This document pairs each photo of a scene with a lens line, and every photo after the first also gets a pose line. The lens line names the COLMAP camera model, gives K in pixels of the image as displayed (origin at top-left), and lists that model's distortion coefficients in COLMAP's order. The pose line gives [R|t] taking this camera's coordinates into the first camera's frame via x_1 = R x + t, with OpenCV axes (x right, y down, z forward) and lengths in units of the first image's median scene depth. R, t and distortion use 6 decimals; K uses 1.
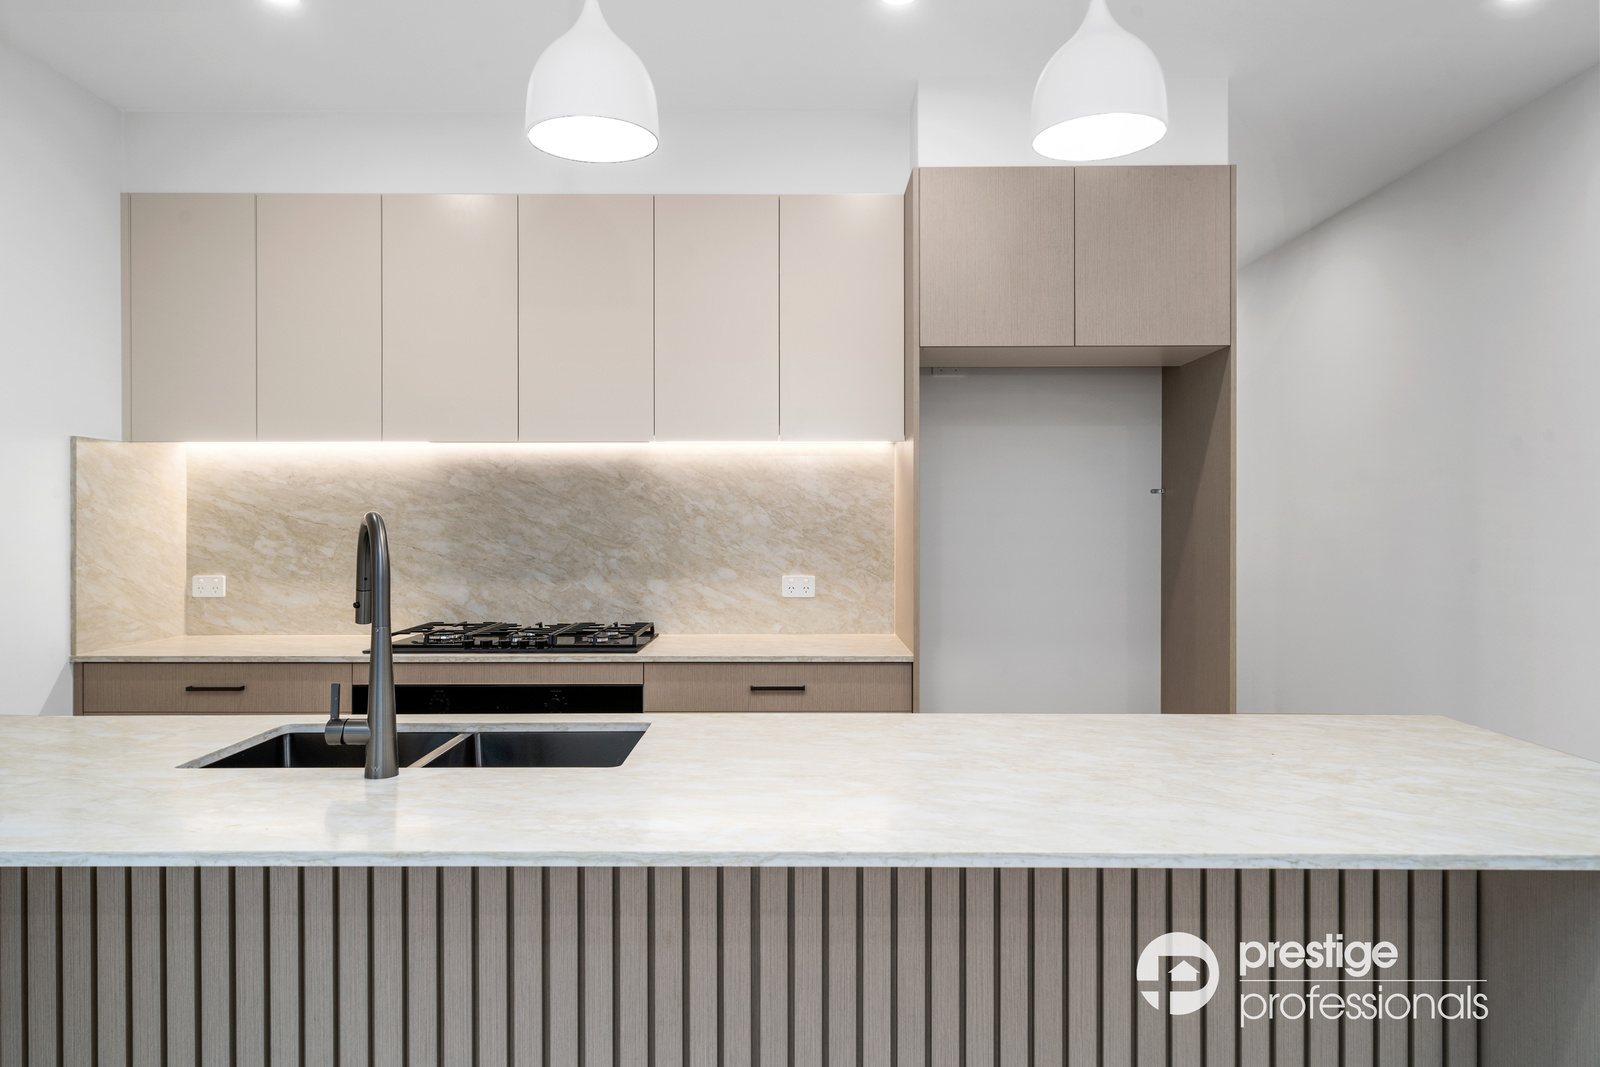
lens RADIAL K [[1051.2, 0, 800.6], [0, 1051.2, 522.7], [0, 0, 1]] dist [-0.004733, -0.000869]
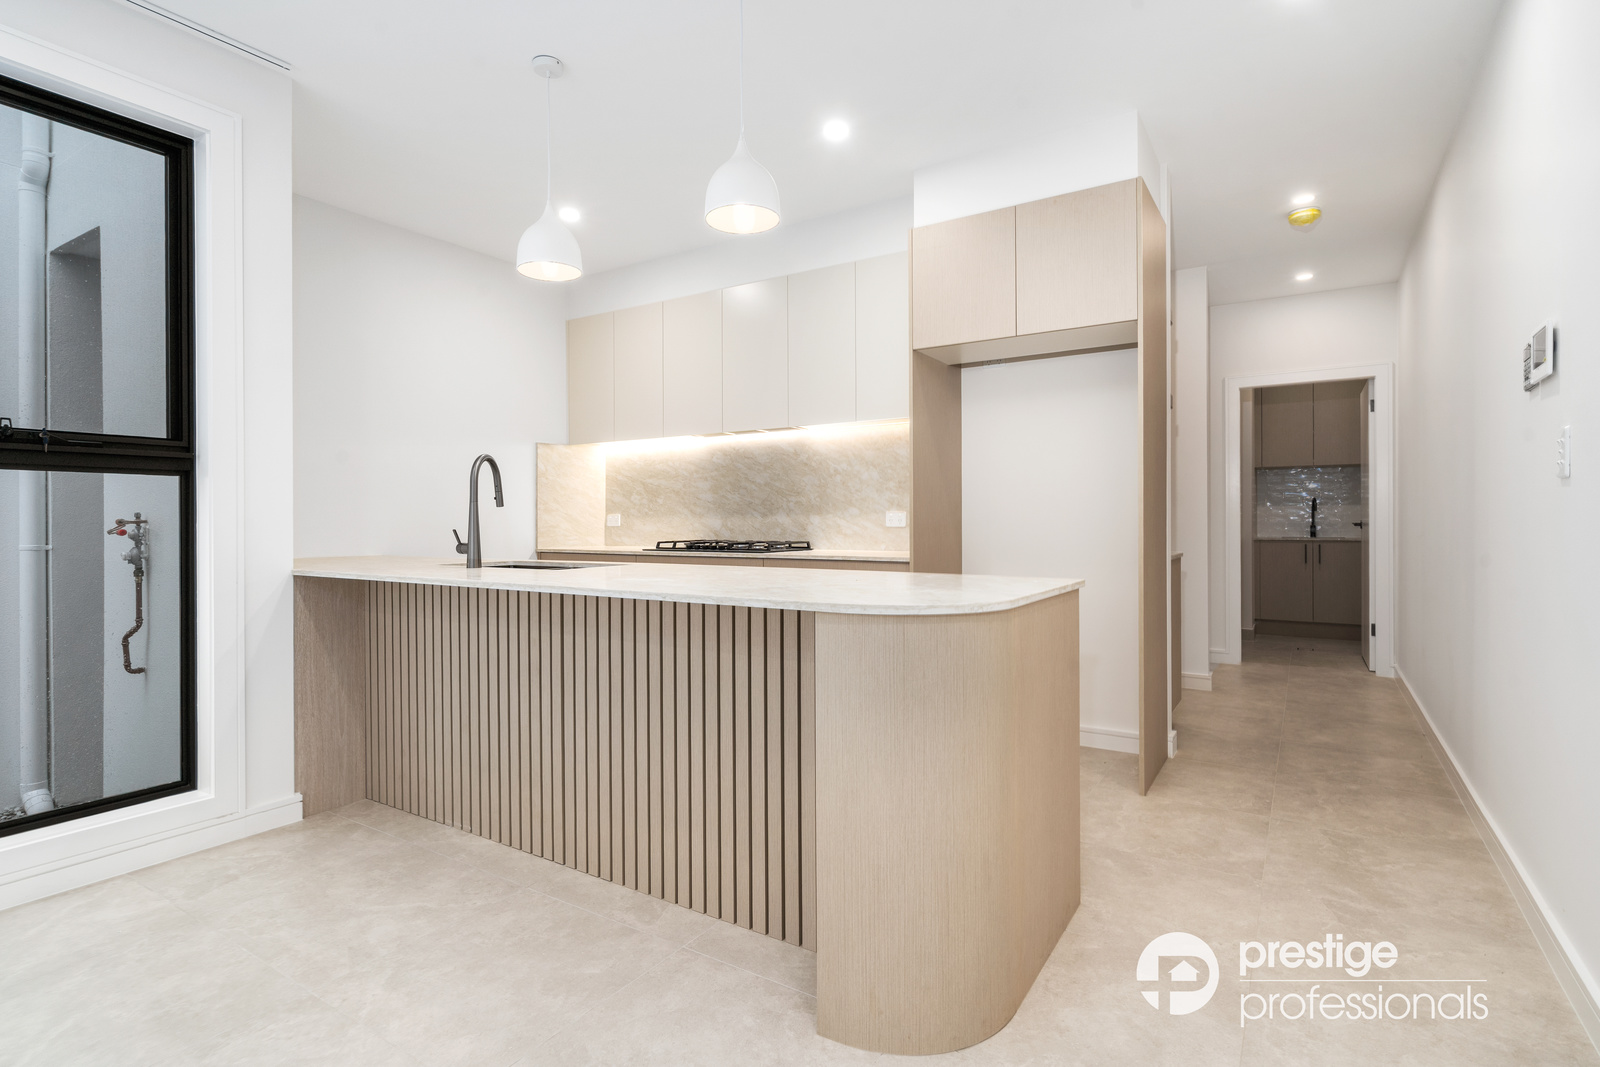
lens RADIAL K [[784.4, 0, 801.8], [0, 784.4, 519.3], [0, 0, 1]] dist [0.004571, 0.000642]
pose [[0.846967, -0.003331, -0.531635, 0.479748], [0.002704, 0.999994, -0.001957, 0.062721], [0.531639, 0.000220, 0.846971, -0.019504]]
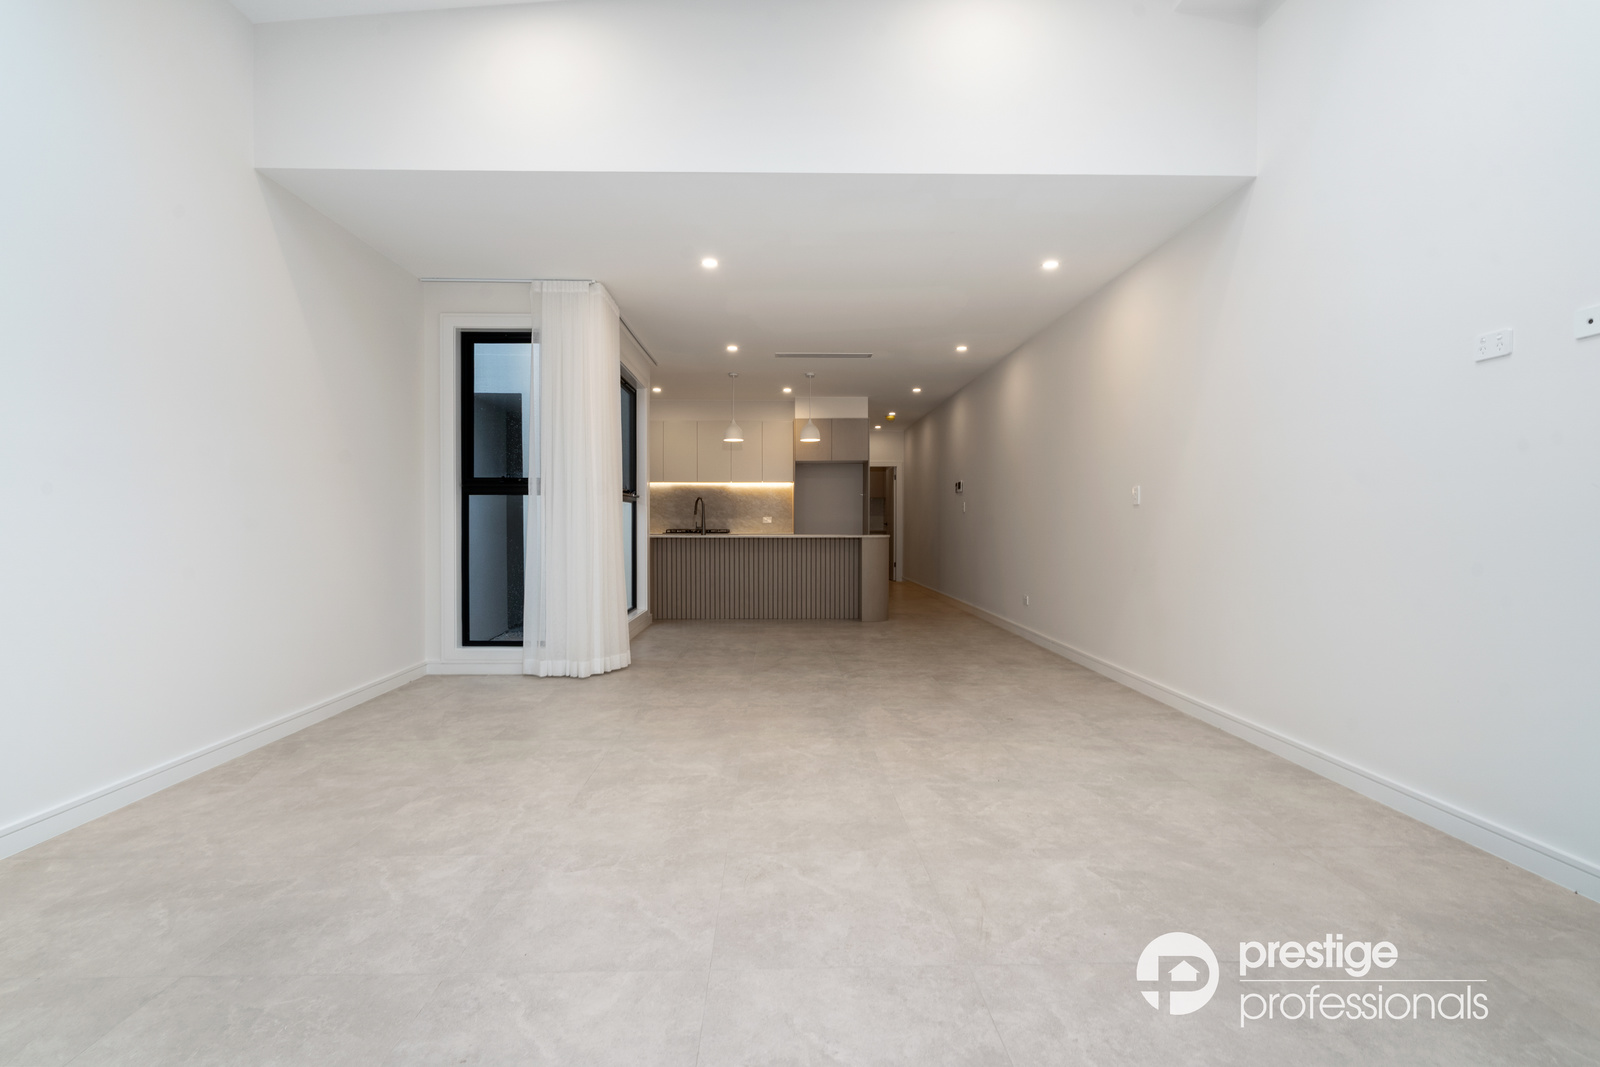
lens RADIAL K [[735.8, 0, 797.8], [0, 735.8, 535.6], [0, 0, 1]] dist [0.003878, 0.000095]
pose [[0.999970, 0.006878, 0.003597, 0.098722], [-0.006852, 0.999950, -0.007245, 0.133486], [-0.003646, 0.007221, 0.999967, -1.656965]]
